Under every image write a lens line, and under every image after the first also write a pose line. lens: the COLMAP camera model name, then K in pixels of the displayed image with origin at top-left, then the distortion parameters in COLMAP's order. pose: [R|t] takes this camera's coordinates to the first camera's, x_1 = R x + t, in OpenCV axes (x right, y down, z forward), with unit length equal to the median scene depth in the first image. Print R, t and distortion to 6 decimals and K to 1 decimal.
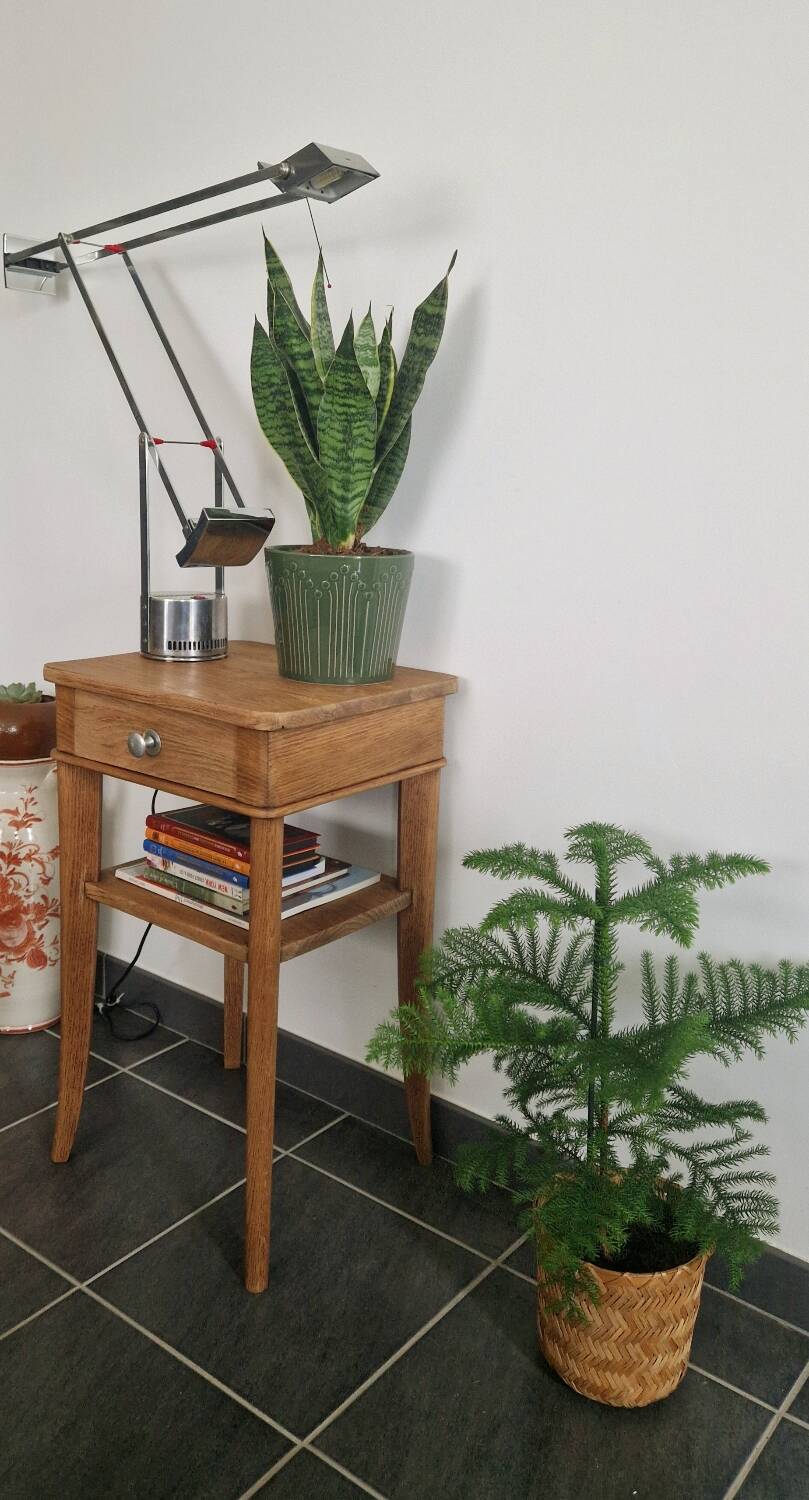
lens RADIAL K [[1170.5, 0, 396.6], [0, 1170.5, 715.3], [0, 0, 1]] dist [0.080783, -0.074072]
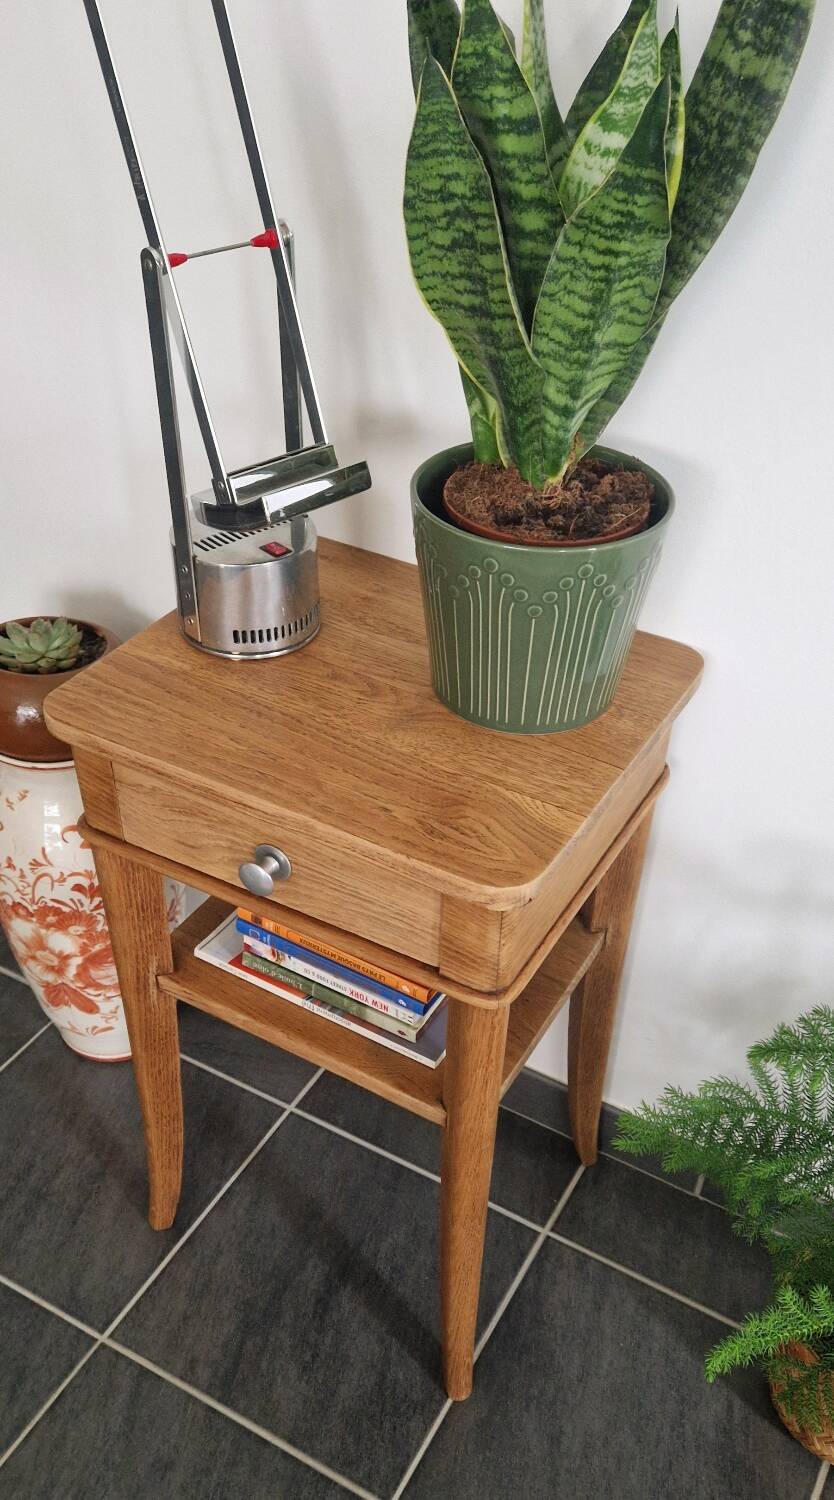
lens RADIAL K [[1238.2, 0, 426.8], [0, 1238.2, 920.8], [0, 0, 1]] dist [0.085226, -0.078499]
pose [[0.987302, -0.114087, 0.110534, -0.197391], [0.040172, 0.852538, 0.521120, -0.284590], [-0.153688, -0.510062, 0.846296, 0.393019]]
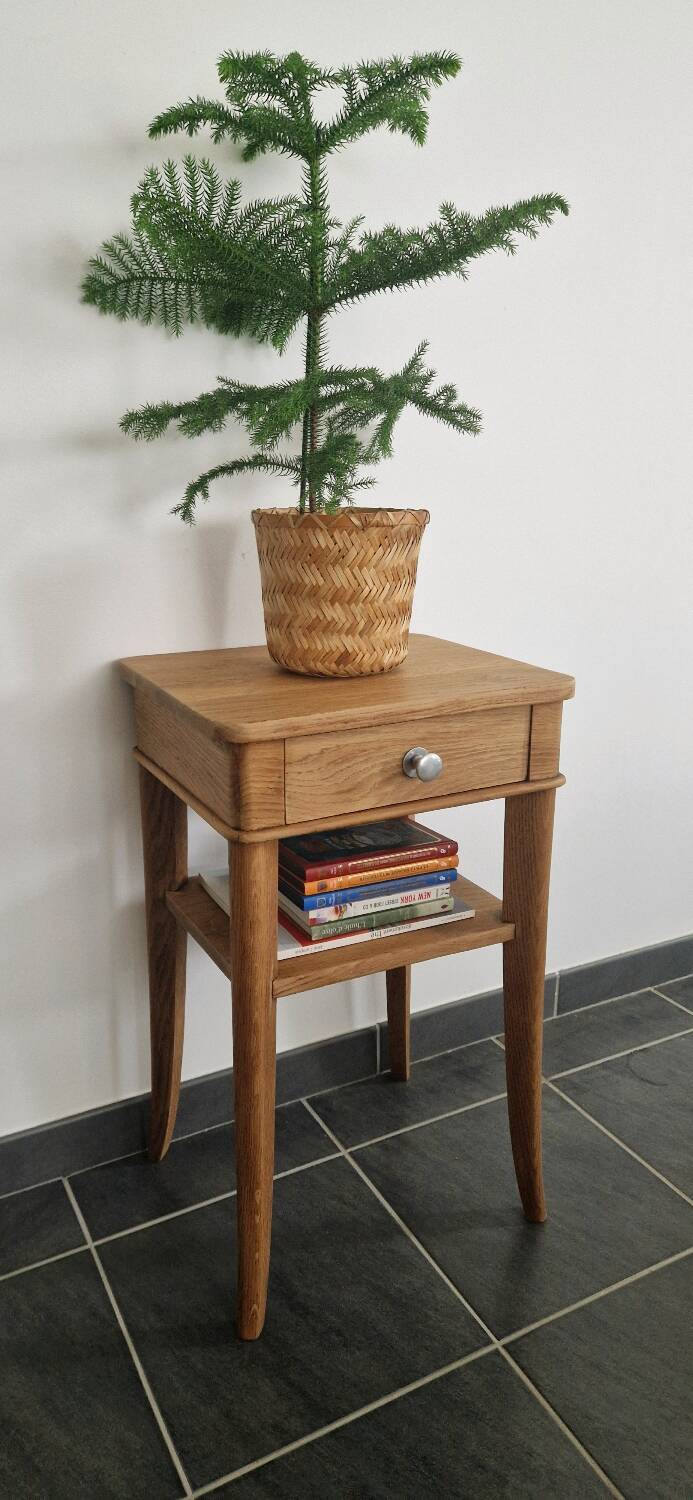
lens RADIAL K [[1016.1, 0, 355.0], [0, 1016.1, 751.7], [0, 0, 1]] dist [0.040026, 0.000553]
pose [[0.396026, -0.290755, 0.870991, -0.845194], [0.201115, 0.952979, 0.226681, -0.157229], [-0.895944, 0.085398, 0.435880, 0.690112]]
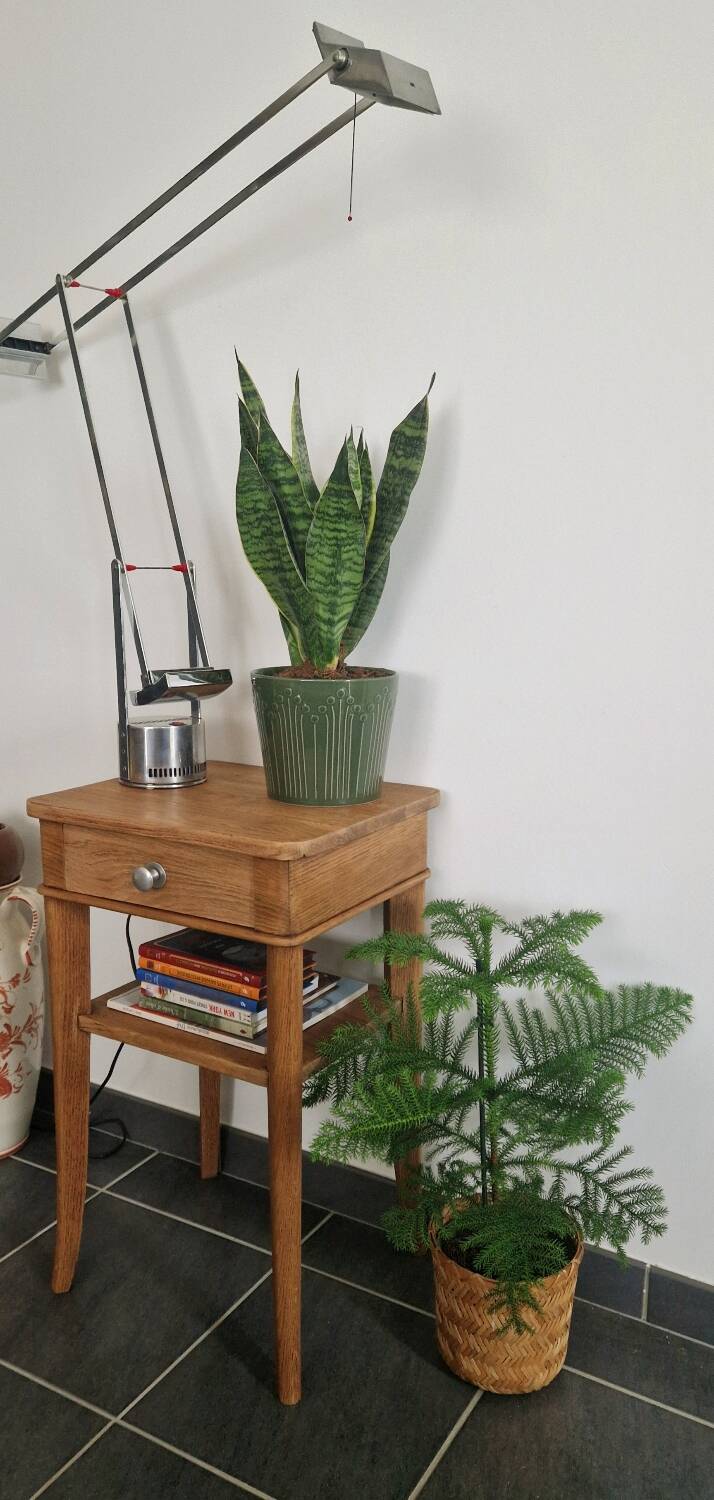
lens RADIAL K [[1109.1, 0, 366.6], [0, 1109.1, 826.1], [0, 0, 1]] dist [0.071885, -0.042587]
pose [[0.990521, -0.057446, 0.124774, -0.141522], [0.053512, 0.997966, 0.034658, -0.039995], [-0.126511, -0.027652, 0.991580, 0.042525]]
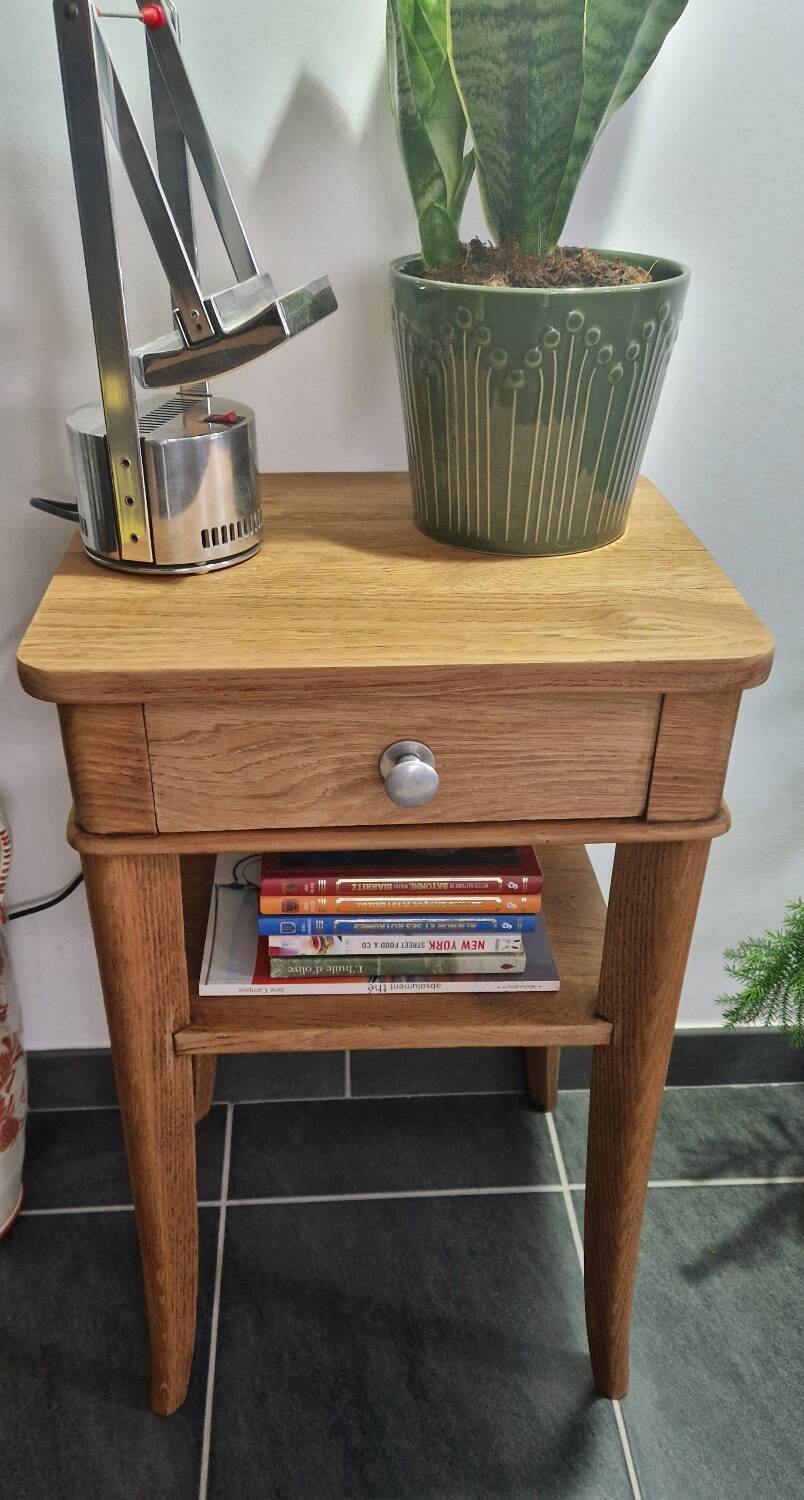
lens RADIAL K [[1170.5, 0, 388.3], [0, 1170.5, 859.6], [0, 0, 1]] dist [0.080783, -0.074072]
pose [[0.743955, -0.400088, 0.535219, -0.474763], [0.157984, 0.883554, 0.440878, -0.153091], [-0.649285, -0.243437, 0.720532, 0.622555]]
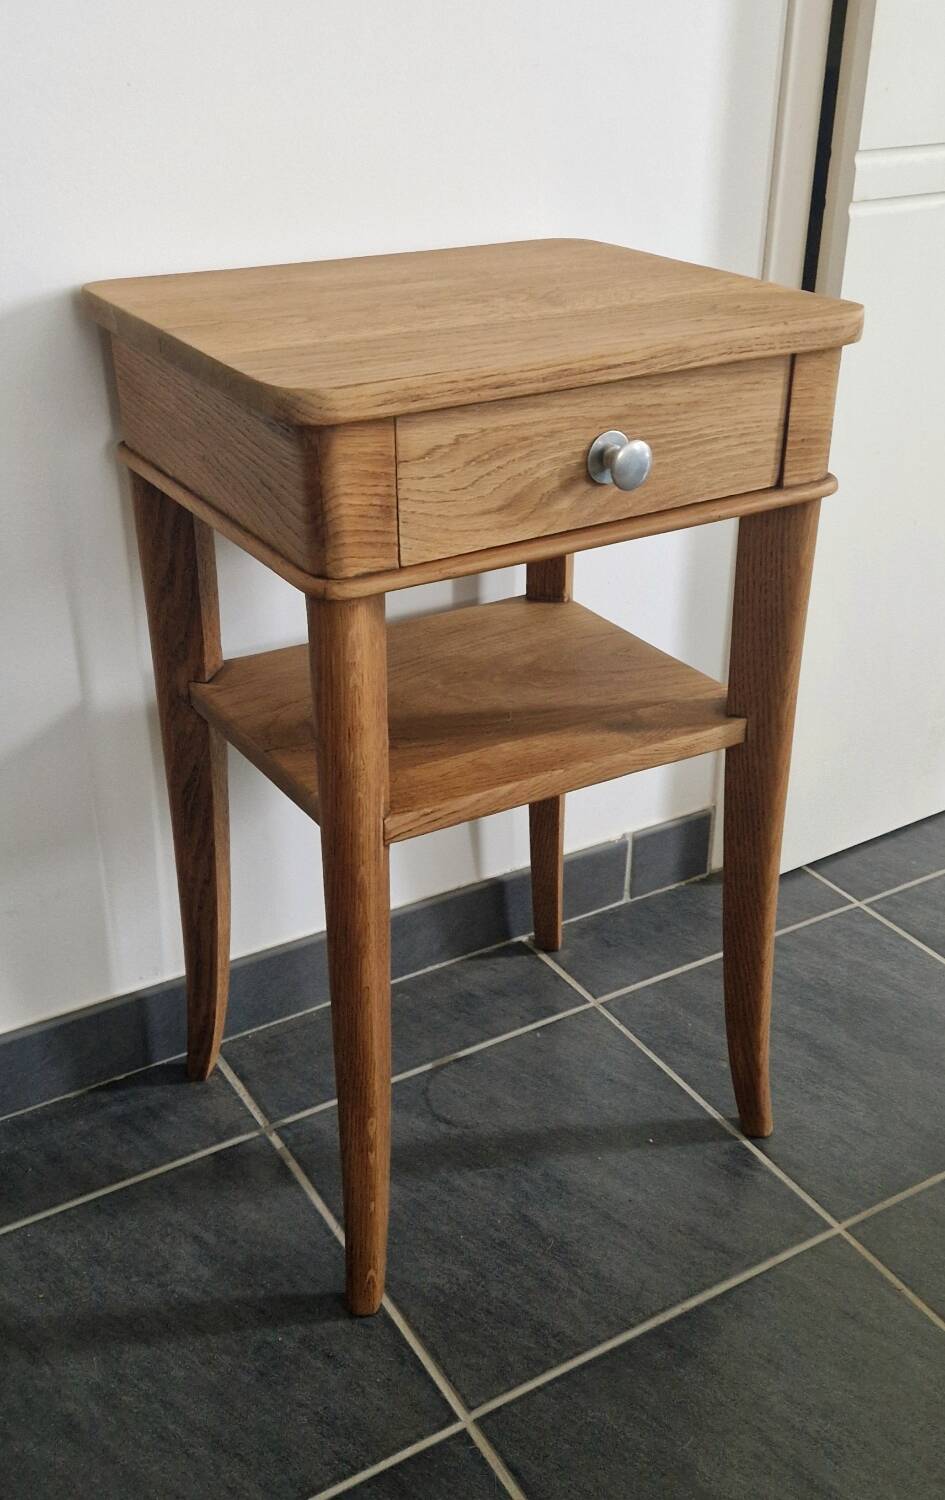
lens RADIAL K [[1464.1, 0, 505.9], [0, 1464.1, 832.6], [0, 0, 1]] dist [0.077601, 0.000000]
pose [[0.331815, -0.502877, 0.798131, -0.799091], [0.204298, 0.864294, 0.459629, -0.137571], [-0.920957, 0.010544, 0.389522, 0.763001]]
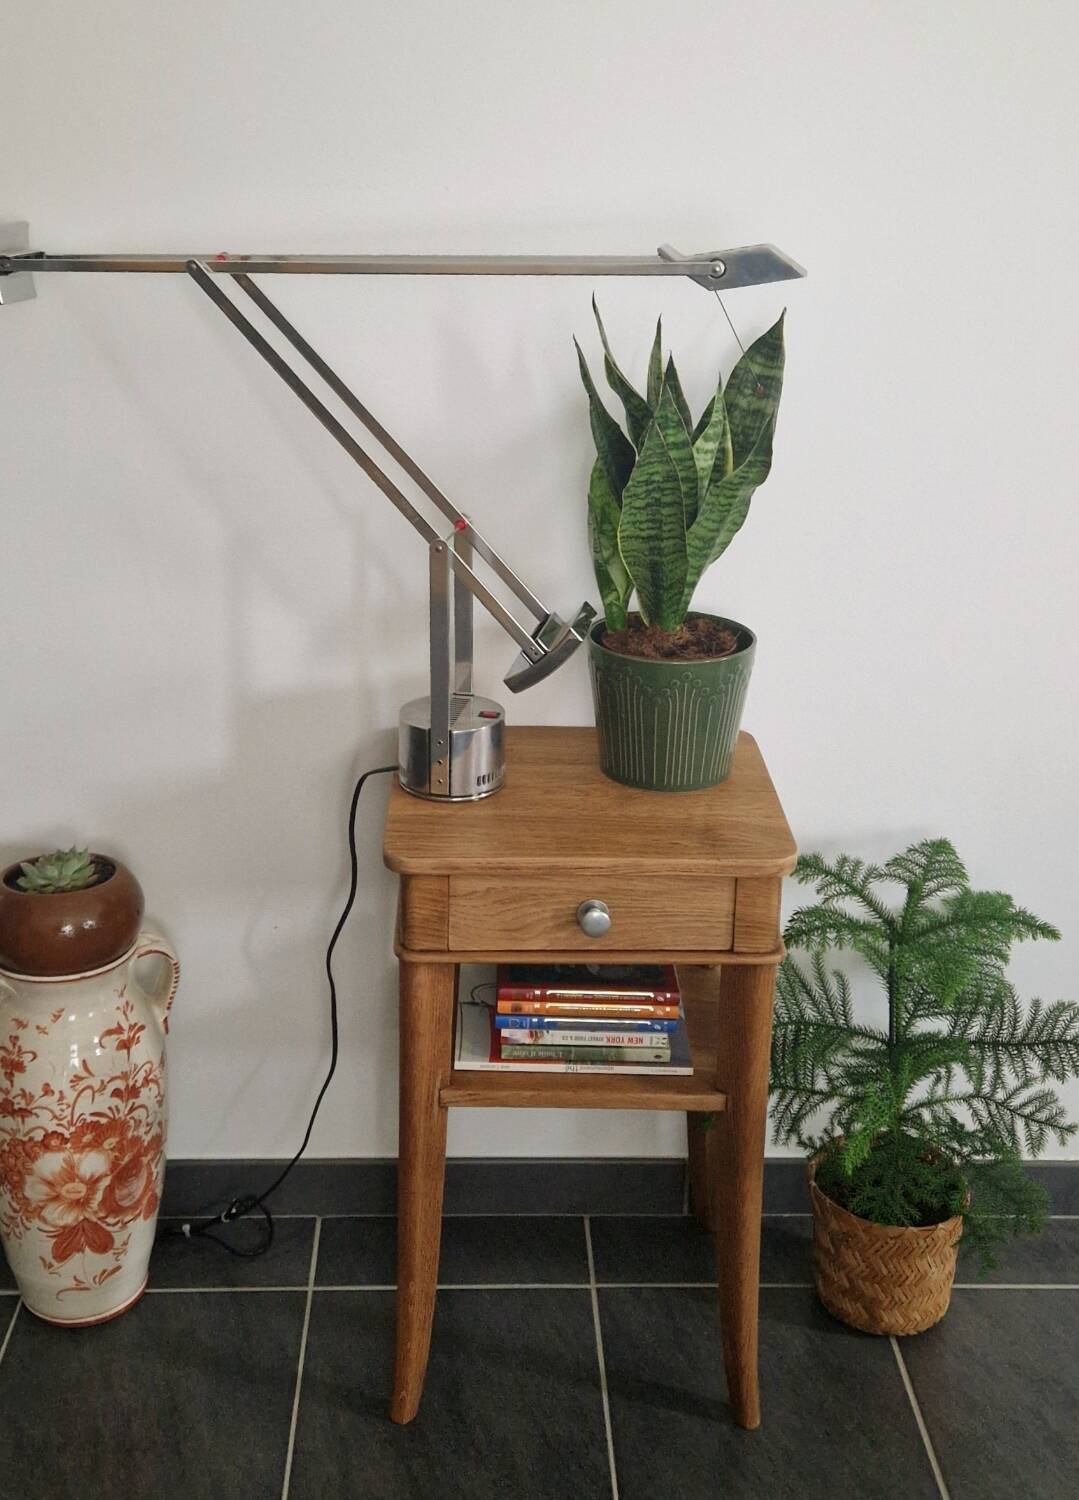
lens RADIAL K [[1704.5, 0, 508.7], [0, 1704.5, 635.0], [0, 0, 1]] dist [0.069743, 0.000000]
pose [[0.773375, -0.224655, 0.592807, -0.918853], [0.146376, 0.973116, 0.177818, -0.392816], [-0.616818, -0.050748, 0.785468, 0.065153]]
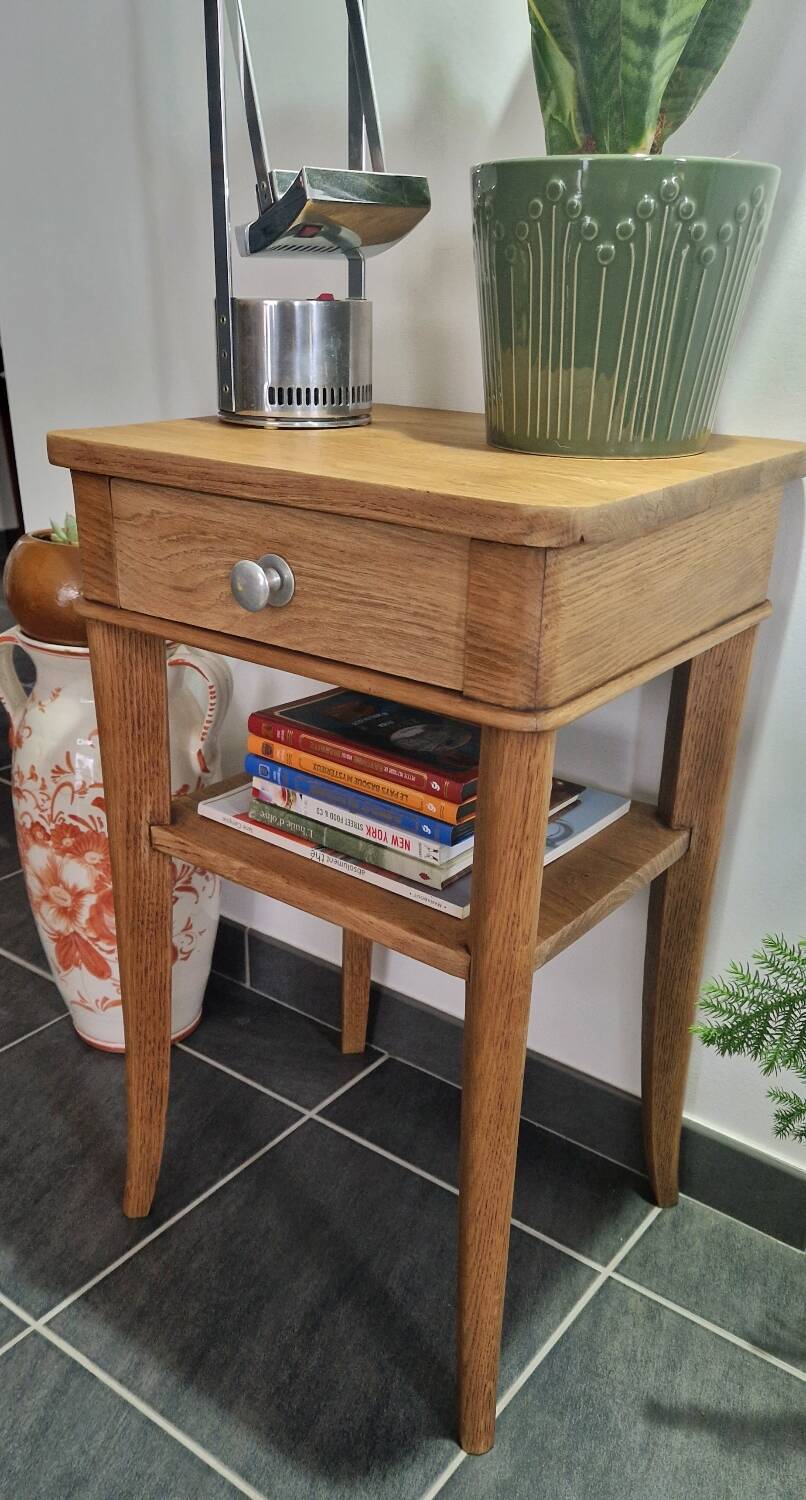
lens RADIAL K [[1170.5, 0, 389.1], [0, 1170.5, 872.8], [0, 0, 1]] dist [0.080783, -0.074072]
pose [[0.999725, -0.021795, 0.008705, -0.159561], [0.018814, 0.966006, 0.257835, 0.013903], [-0.014028, -0.257601, 0.966150, 0.445044]]
